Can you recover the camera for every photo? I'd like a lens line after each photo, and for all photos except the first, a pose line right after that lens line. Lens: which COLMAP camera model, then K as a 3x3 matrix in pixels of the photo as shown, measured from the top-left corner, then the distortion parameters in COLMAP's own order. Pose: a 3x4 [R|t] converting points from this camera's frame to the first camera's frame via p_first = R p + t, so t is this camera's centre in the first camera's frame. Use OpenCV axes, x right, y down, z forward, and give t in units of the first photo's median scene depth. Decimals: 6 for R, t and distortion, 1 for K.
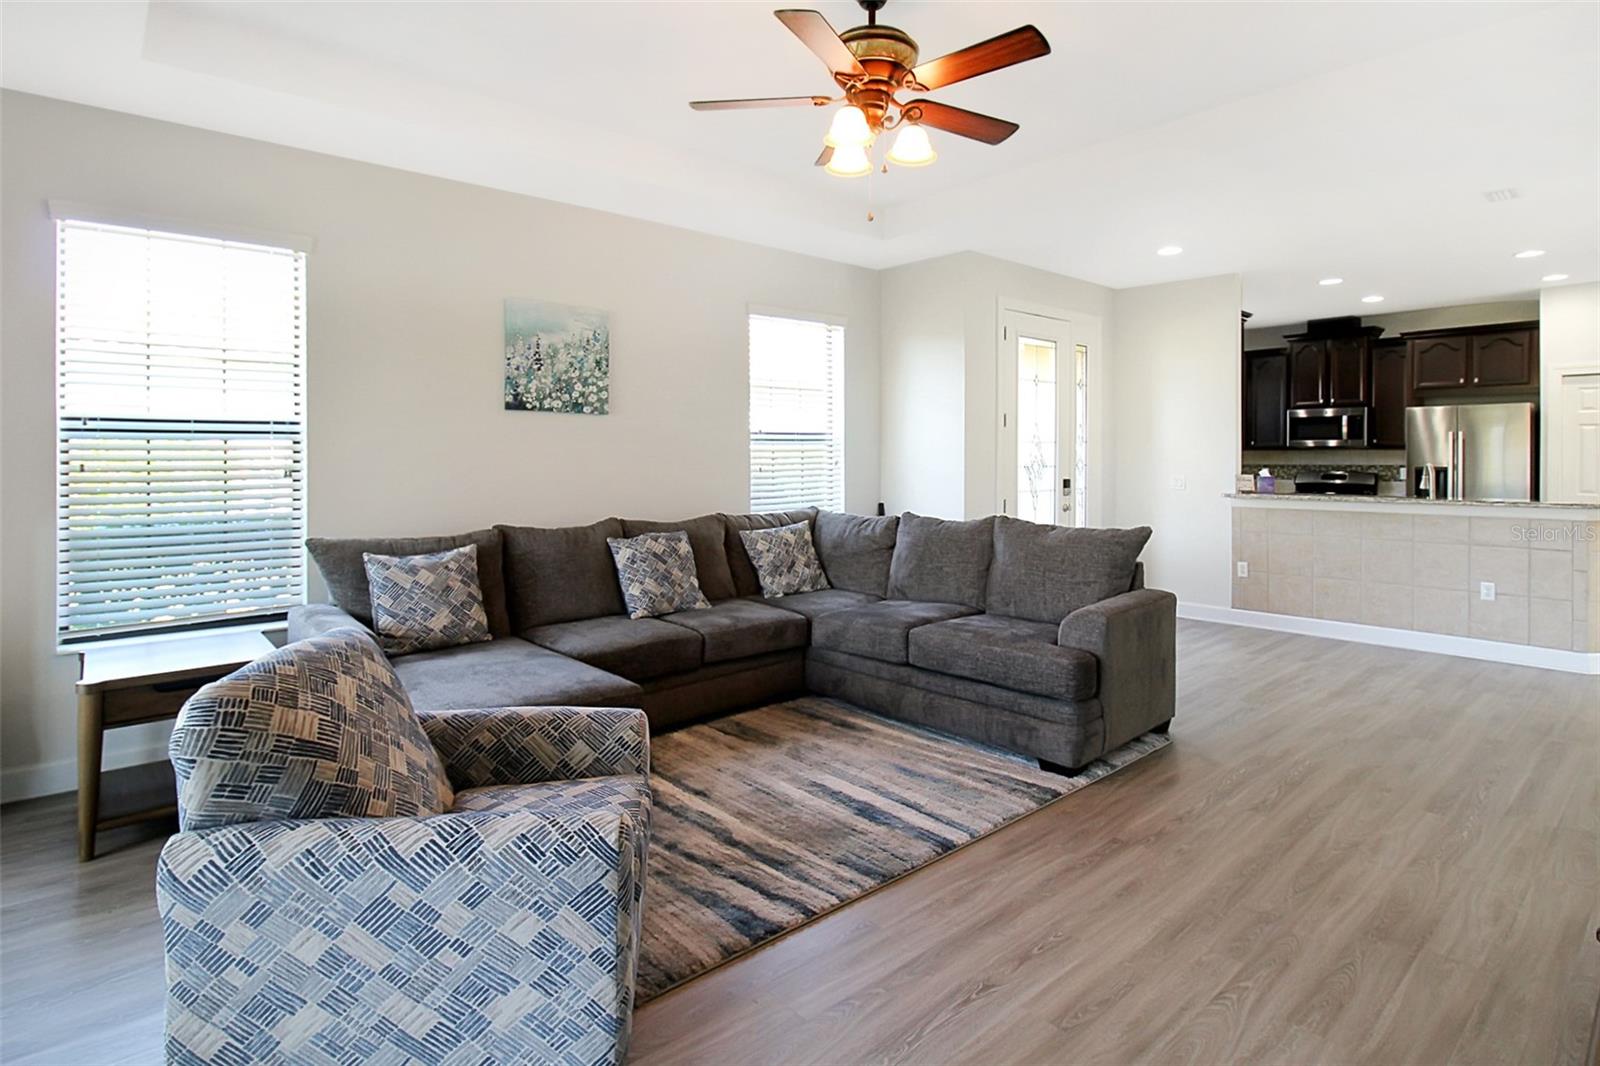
lens RADIAL K [[818.4, 0, 801.6], [0, 818.4, 462.1], [0, 0, 1]] dist [0.001700, -0.009572]
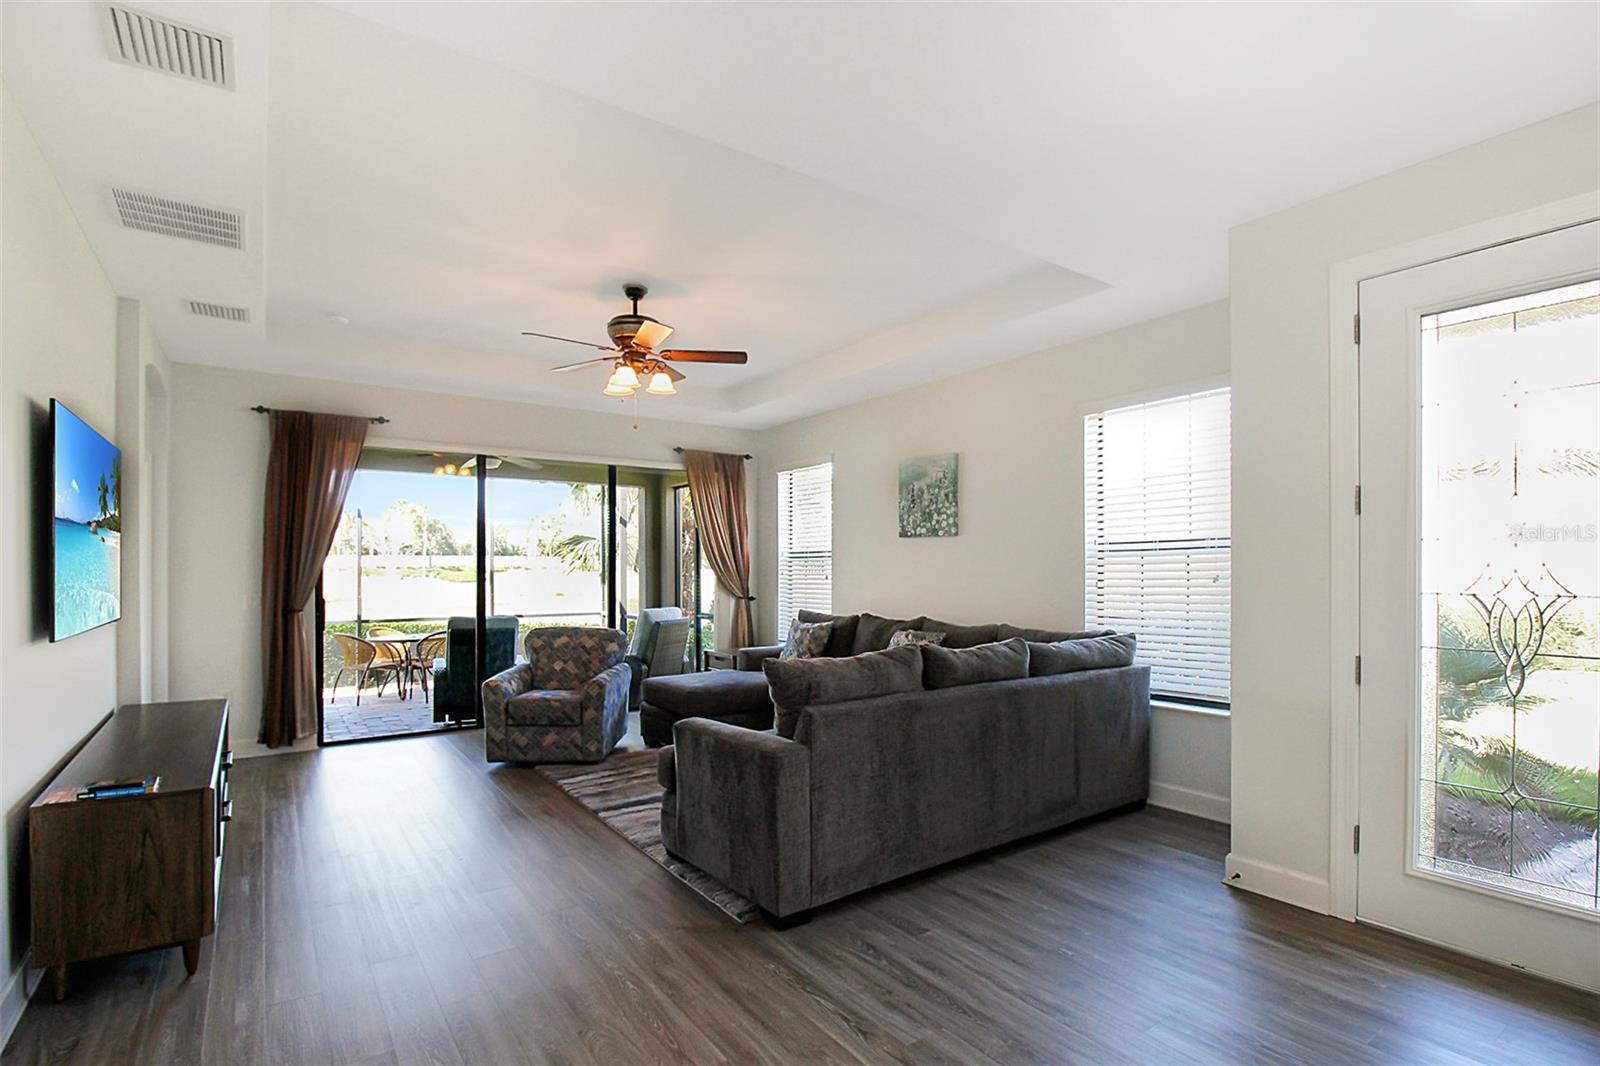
lens RADIAL K [[789.4, 0, 819.2], [0, 789.4, 554.1], [0, 0, 1]] dist [-0.001609, -0.013789]
pose [[-0.095971, -0.016737, -0.995243, 1.005607], [-0.007539, 0.999842, -0.016087, -0.009509], [0.995356, 0.005959, -0.096083, 0.936105]]
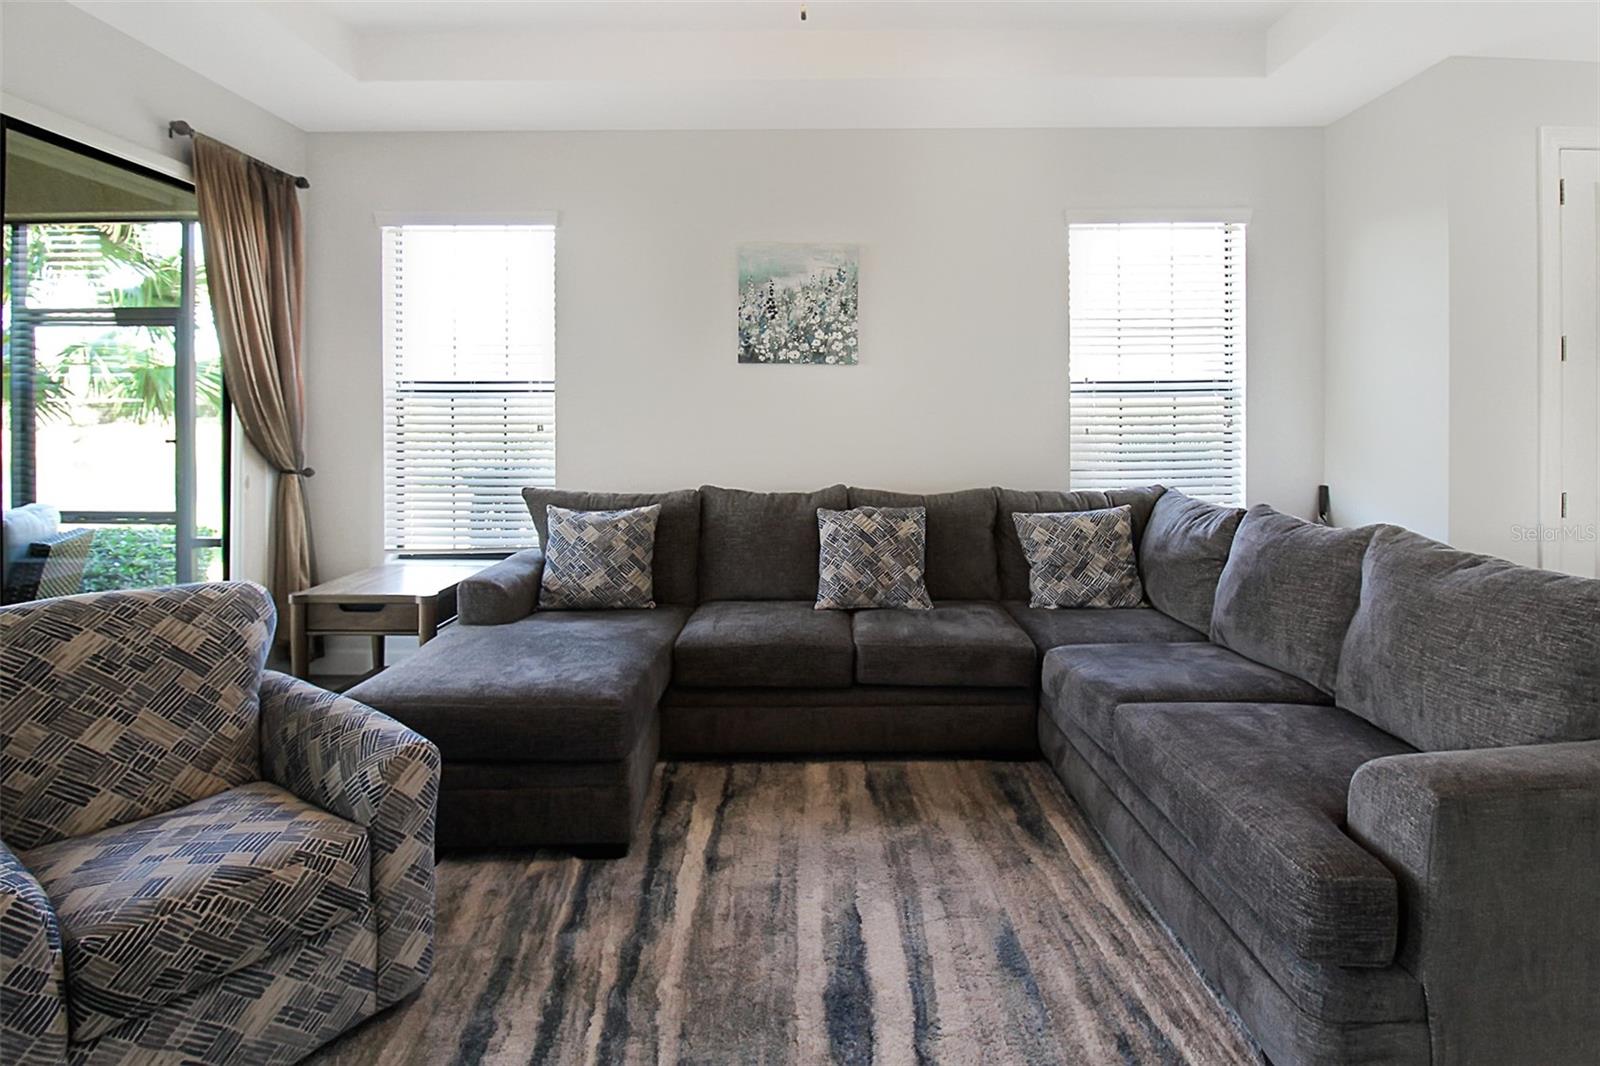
lens RADIAL K [[801.6, 0, 787.6], [0, 801.6, 415.6], [0, 0, 1]] dist [0.001394, -0.011340]
pose [[0.747881, 0.002974, -0.663826, 0.275640], [-0.007131, 0.999968, -0.003554, -0.000909], [0.663794, 0.007391, 0.747879, 0.331124]]
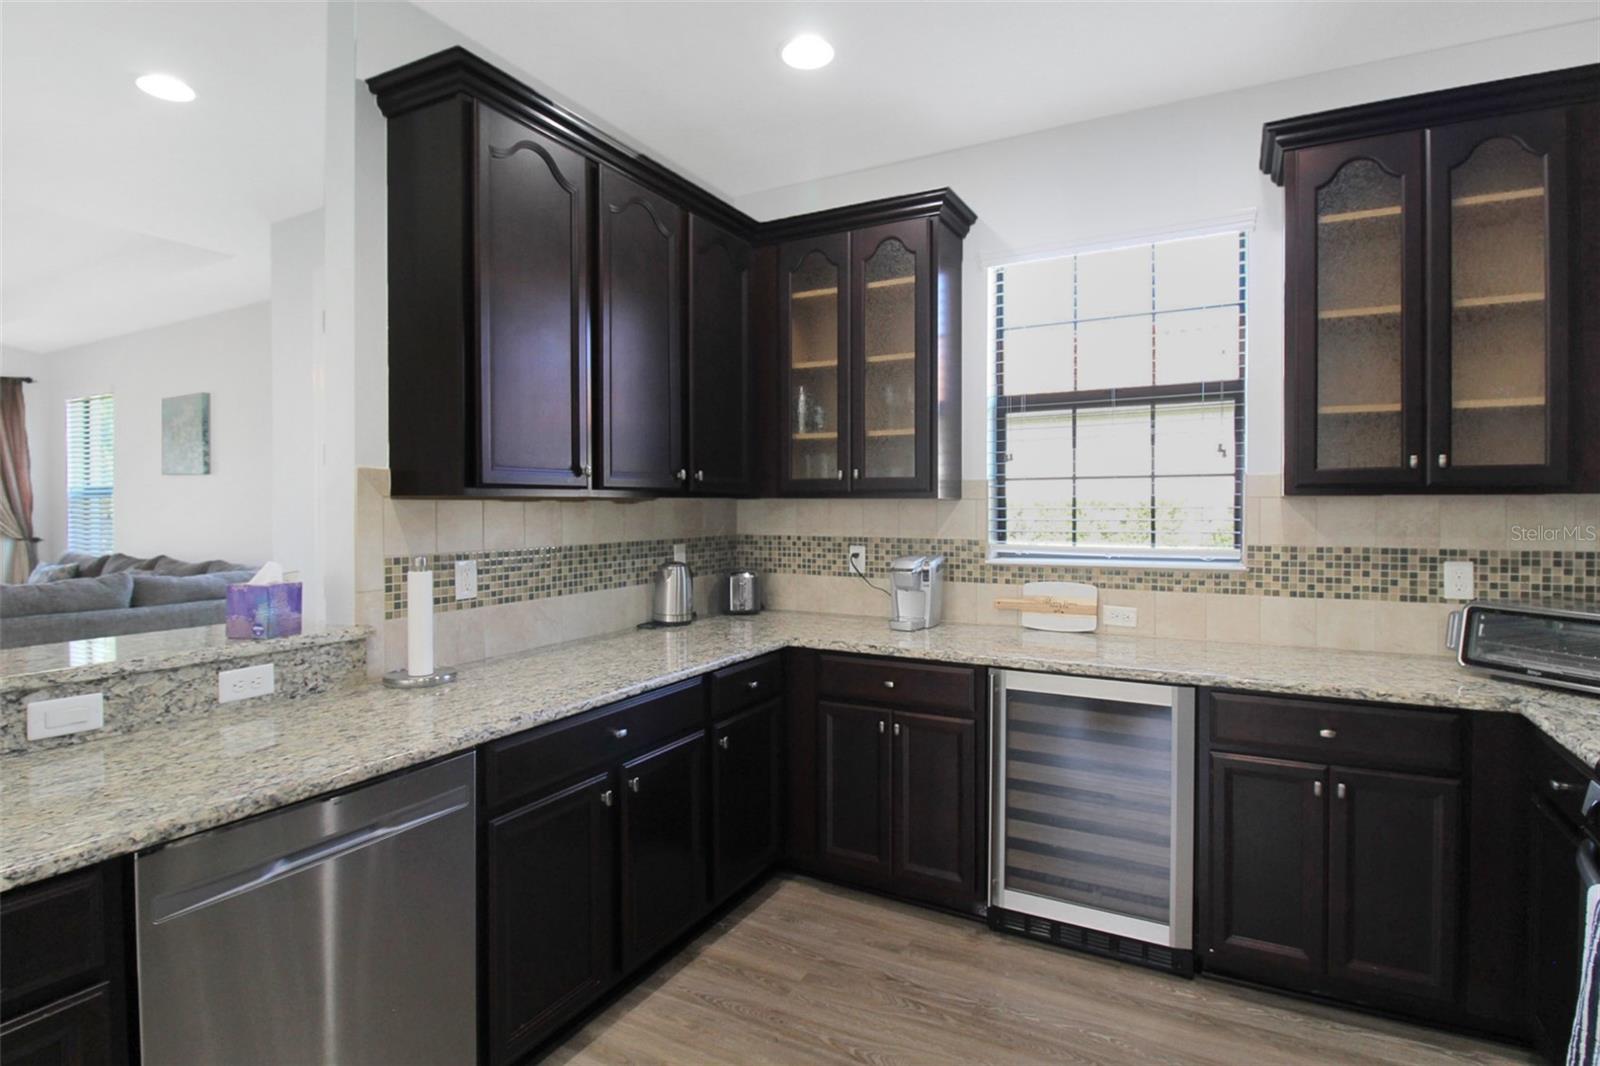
lens RADIAL K [[790.4, 0, 804.9], [0, 790.4, 512.0], [0, 0, 1]] dist [0.000256, -0.011284]
pose [[0.356177, 0.008701, -0.934378, 1.263789], [-0.009412, 0.999939, 0.005724, -0.015693], [0.934371, 0.006756, 0.356237, 1.473770]]
